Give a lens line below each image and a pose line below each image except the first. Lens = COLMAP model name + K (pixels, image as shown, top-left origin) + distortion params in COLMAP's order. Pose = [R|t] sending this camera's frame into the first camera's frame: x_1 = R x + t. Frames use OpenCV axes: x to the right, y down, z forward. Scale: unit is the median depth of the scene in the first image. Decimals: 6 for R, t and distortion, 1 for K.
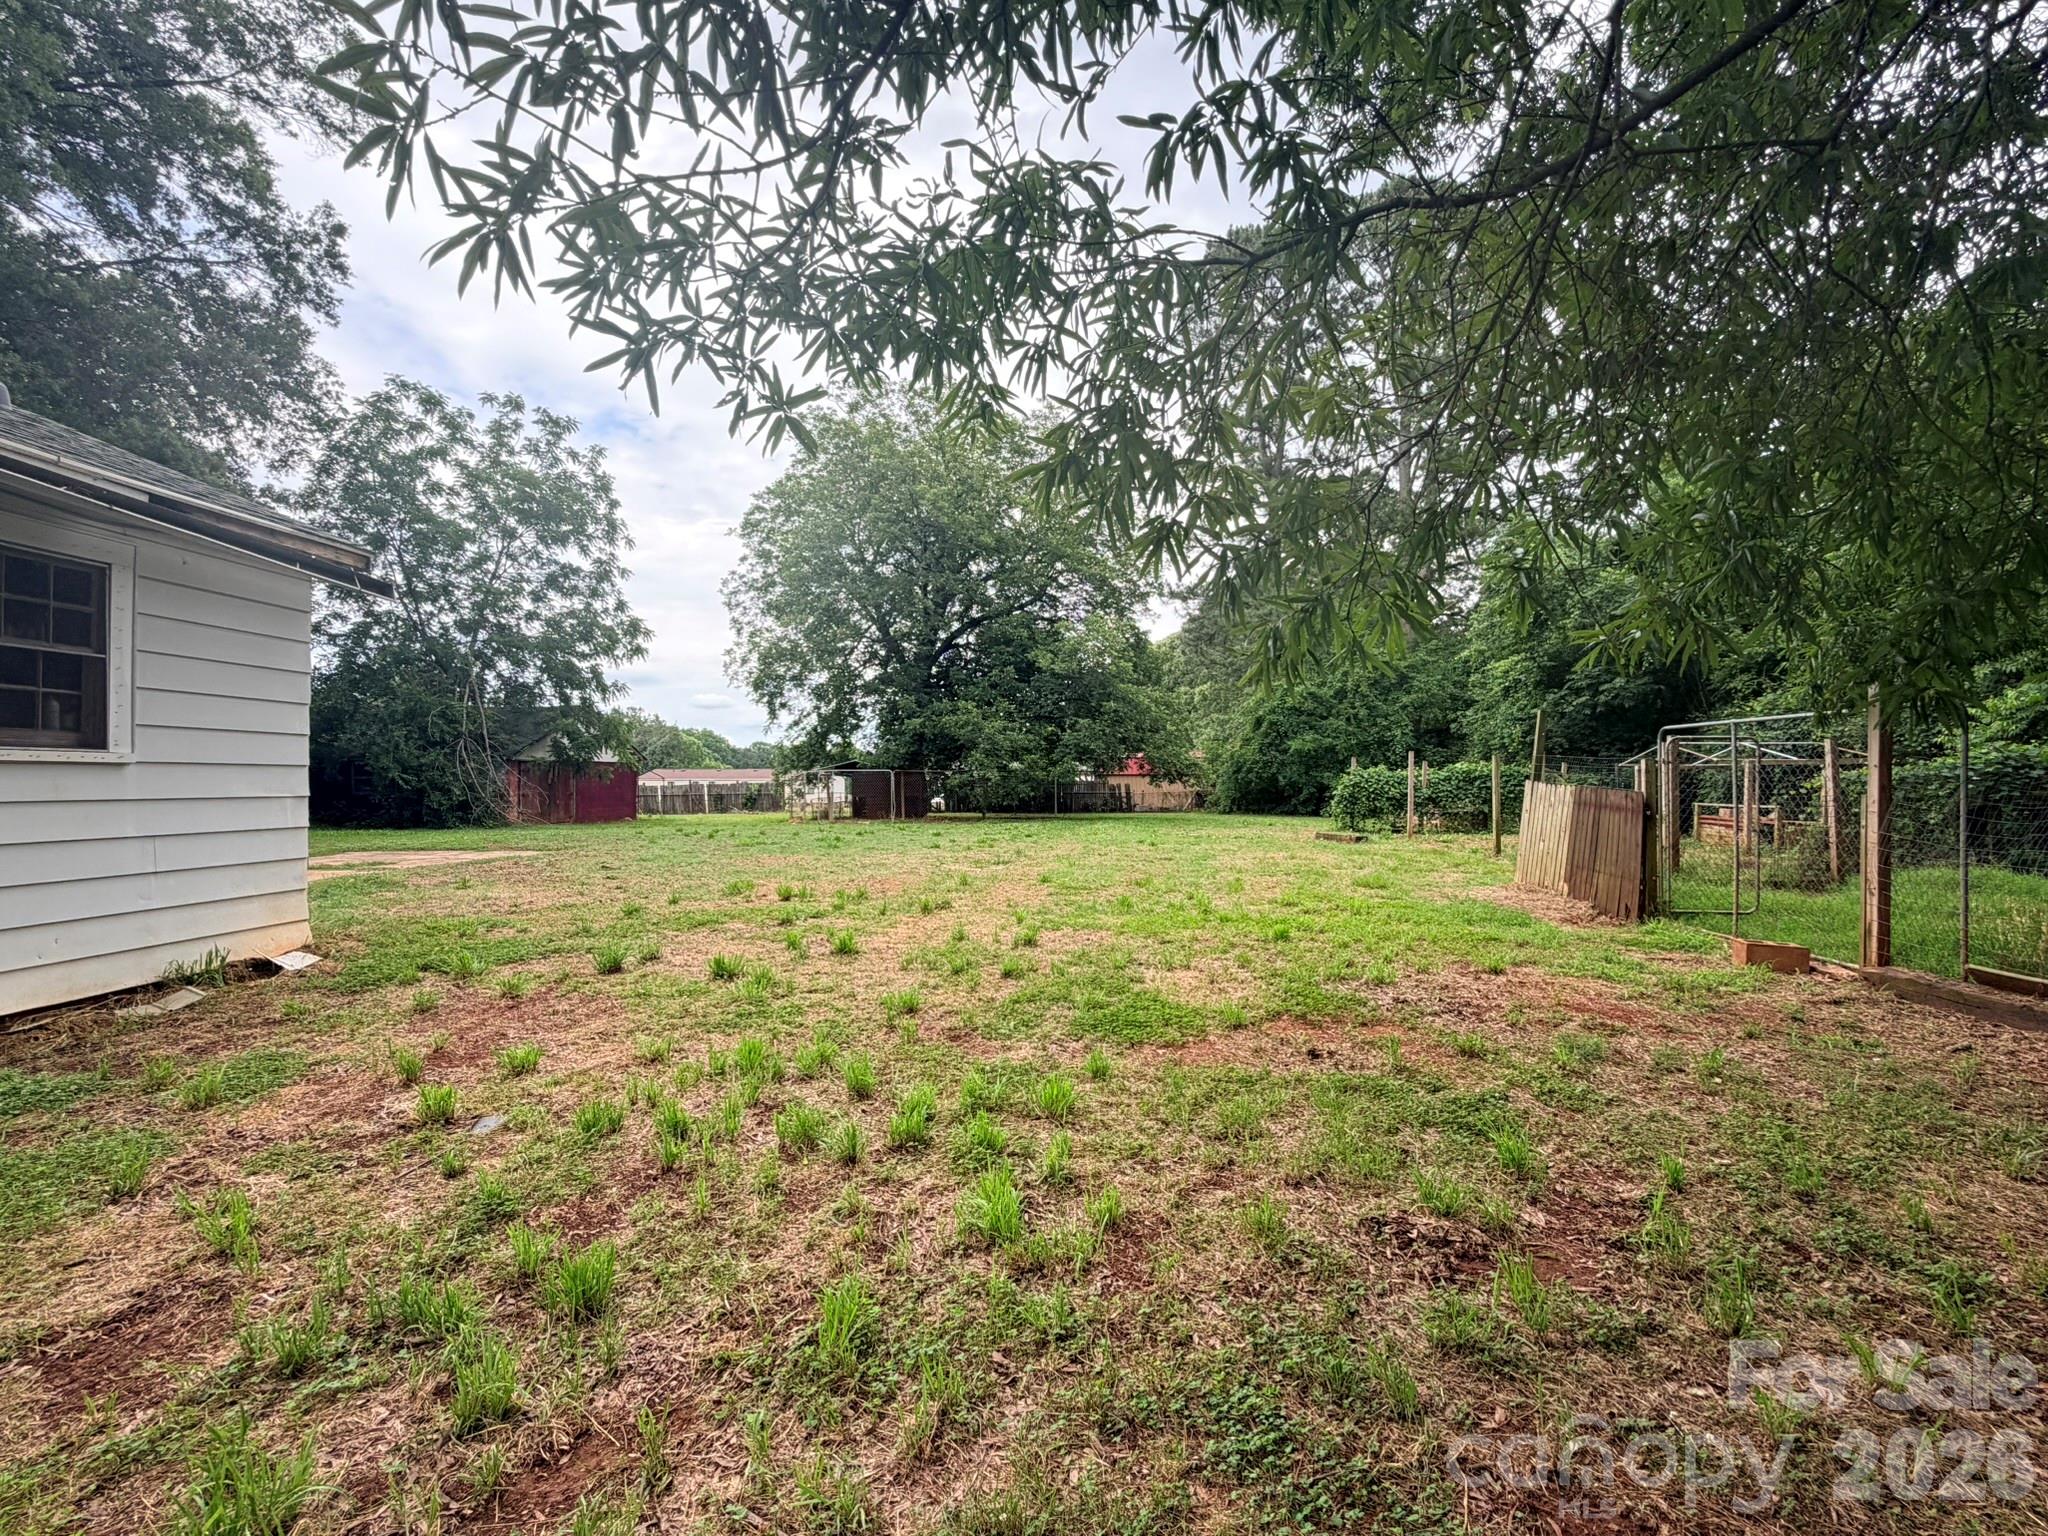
lens RADIAL K [[953.4, 0, 1024.0], [0, 953.4, 768.0], [0, 0, 1]] dist [-0.000309, -0.000015]
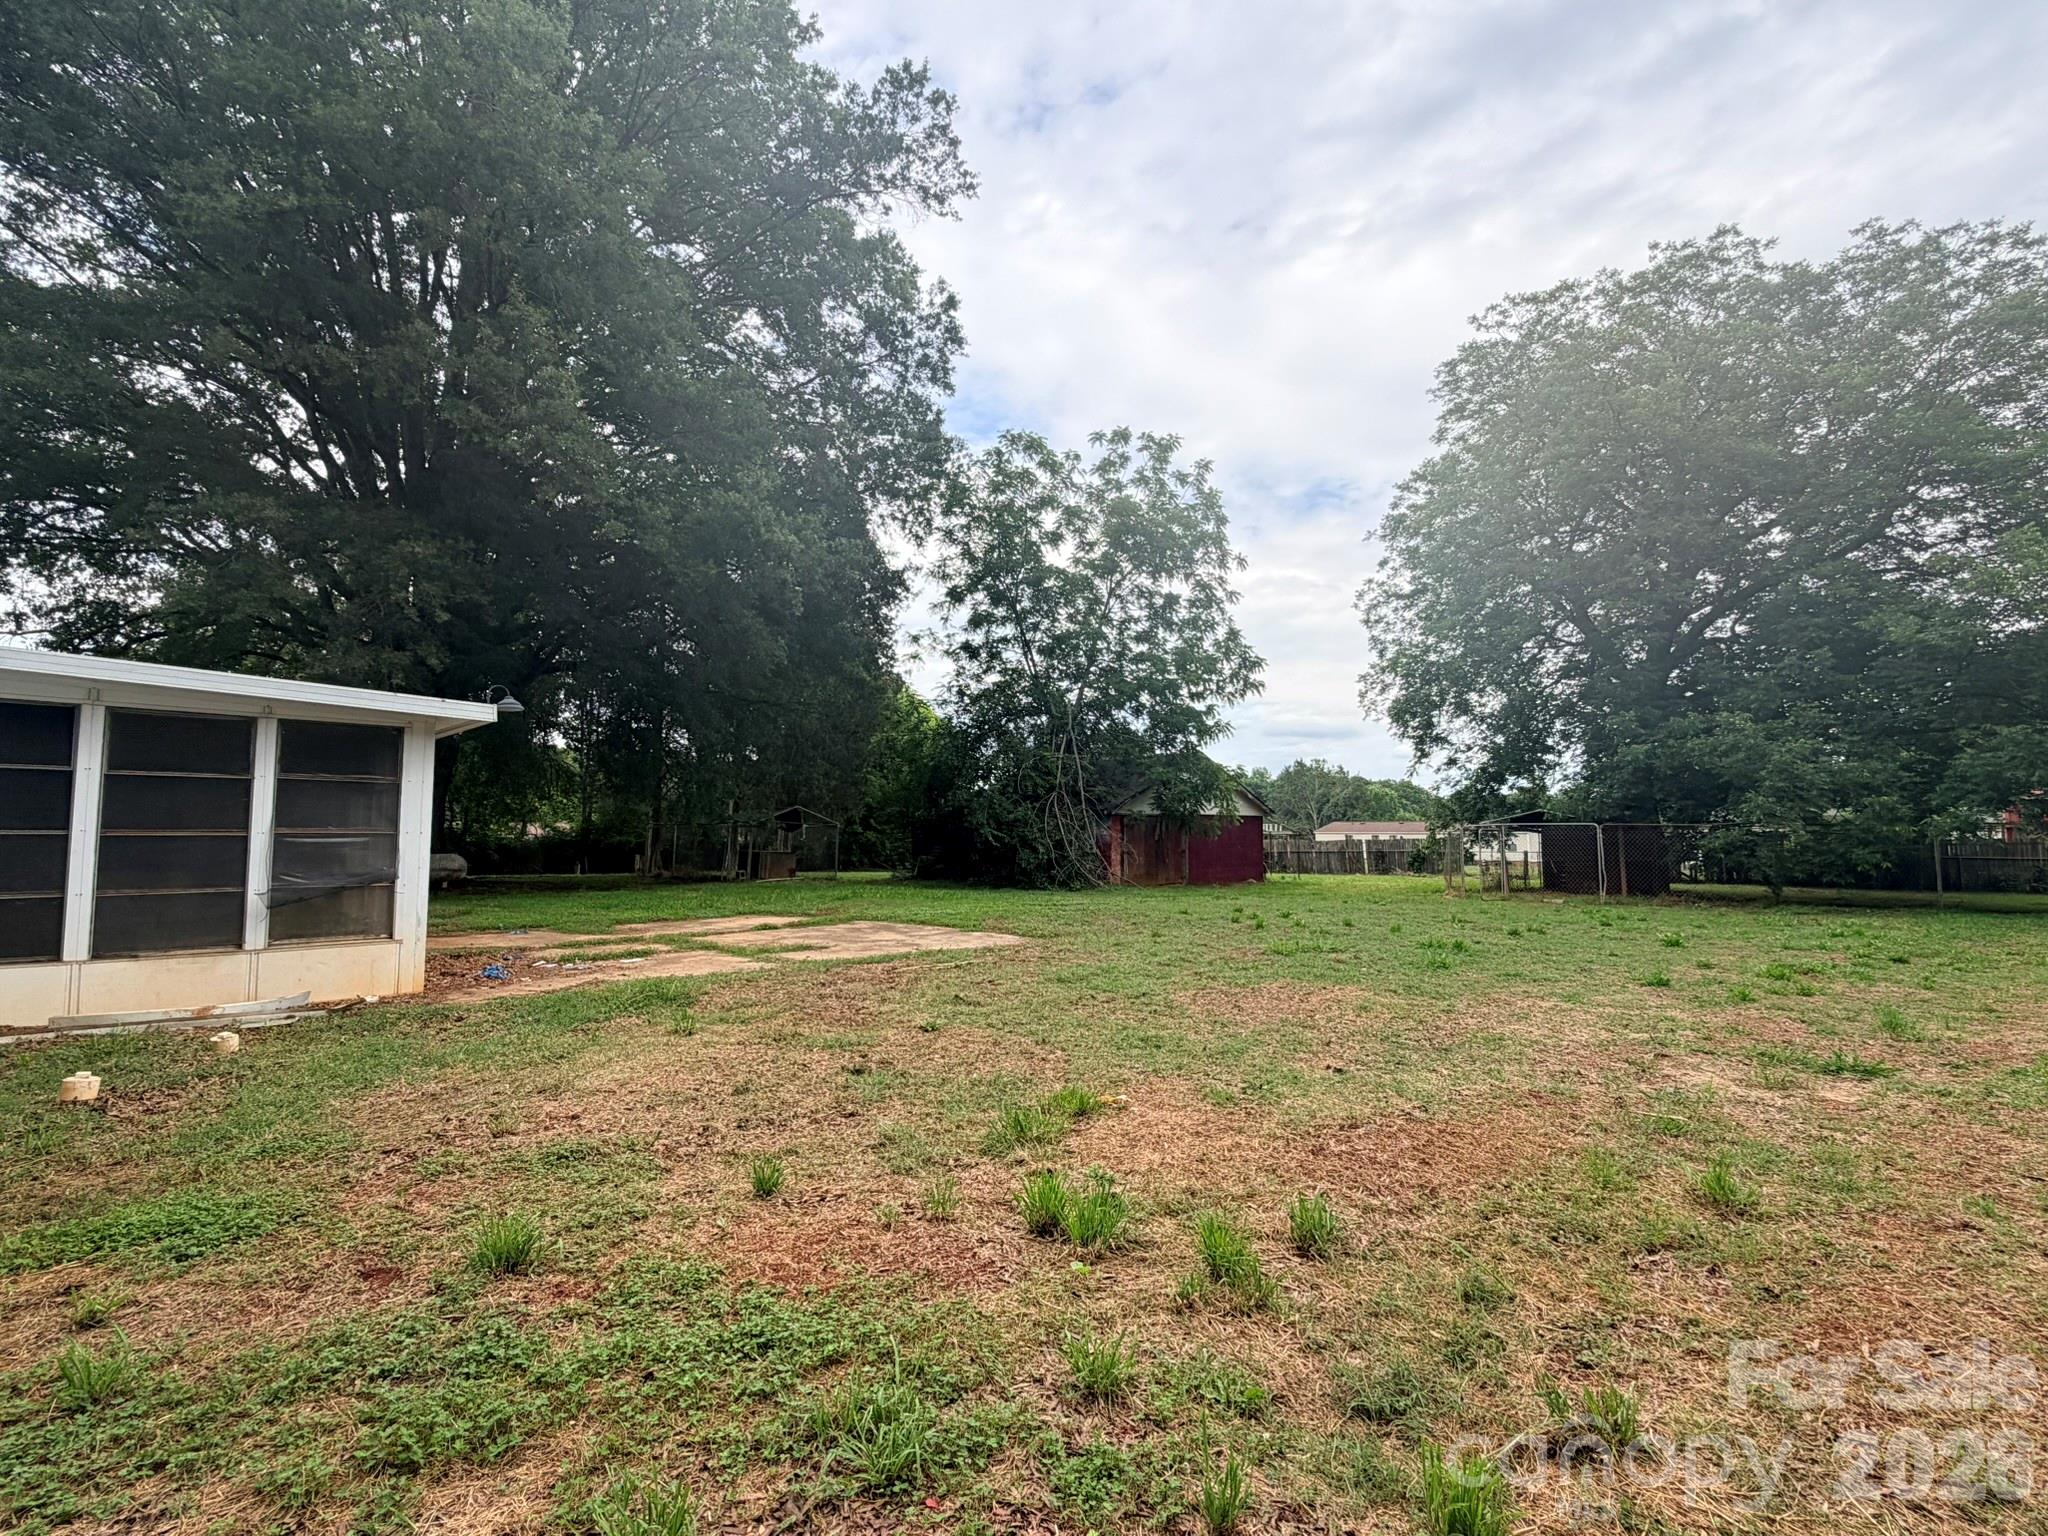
lens RADIAL K [[953.4, 0, 1024.0], [0, 953.4, 768.0], [0, 0, 1]] dist [-0.000309, -0.000015]
pose [[0.759821, -0.042342, -0.648752, -0.009399], [0.006614, 0.998329, -0.057412, -0.001015], [0.650099, 0.039332, 0.758831, 0.230520]]
